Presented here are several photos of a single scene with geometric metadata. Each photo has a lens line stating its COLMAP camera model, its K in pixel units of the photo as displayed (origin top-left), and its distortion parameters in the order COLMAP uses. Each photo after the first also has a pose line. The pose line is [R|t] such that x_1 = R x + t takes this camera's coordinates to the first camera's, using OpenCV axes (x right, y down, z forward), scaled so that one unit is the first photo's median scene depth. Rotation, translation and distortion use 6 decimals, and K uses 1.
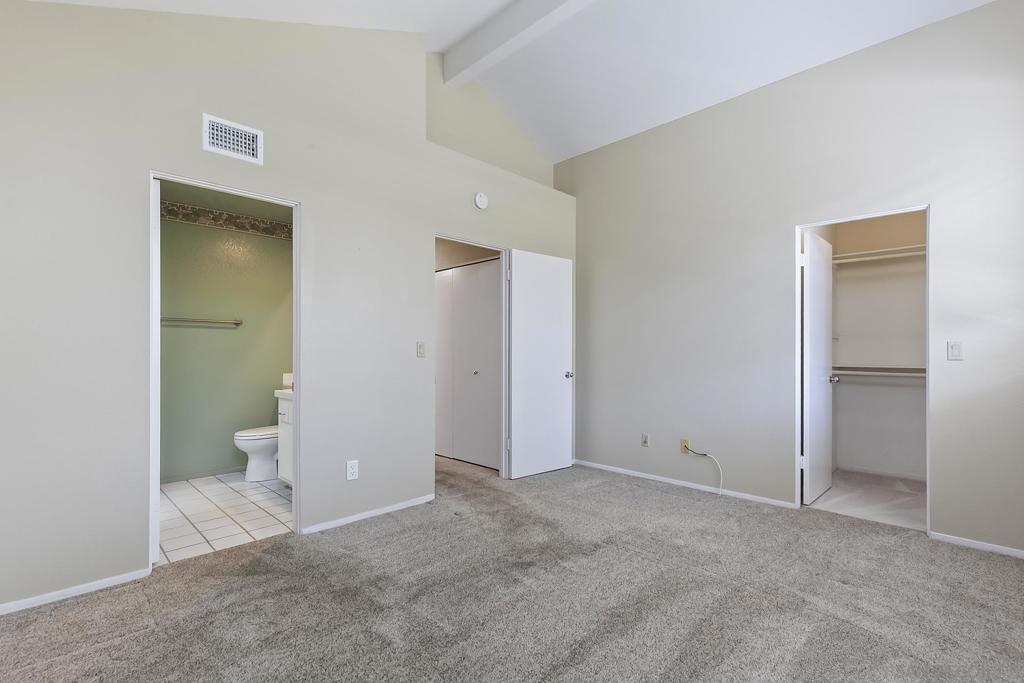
lens RADIAL K [[467.3, 0, 514.4], [0, 467.3, 350.5], [0, 0, 1]] dist [0.012698, -0.001538]
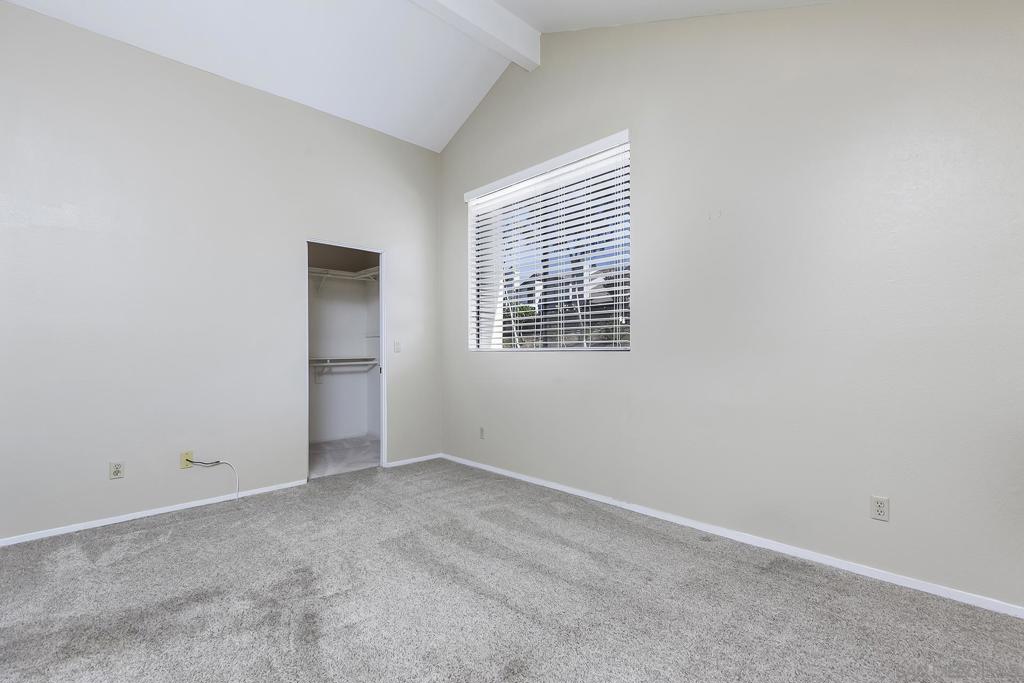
lens RADIAL K [[467.3, 0, 514.6], [0, 467.3, 343.2], [0, 0, 1]] dist [0.012698, -0.001538]
pose [[0.013141, 0.012808, 0.999832, -0.619259], [-0.001721, 0.999917, -0.012786, 0.007996], [-0.999912, -0.001552, 0.013162, 0.535811]]
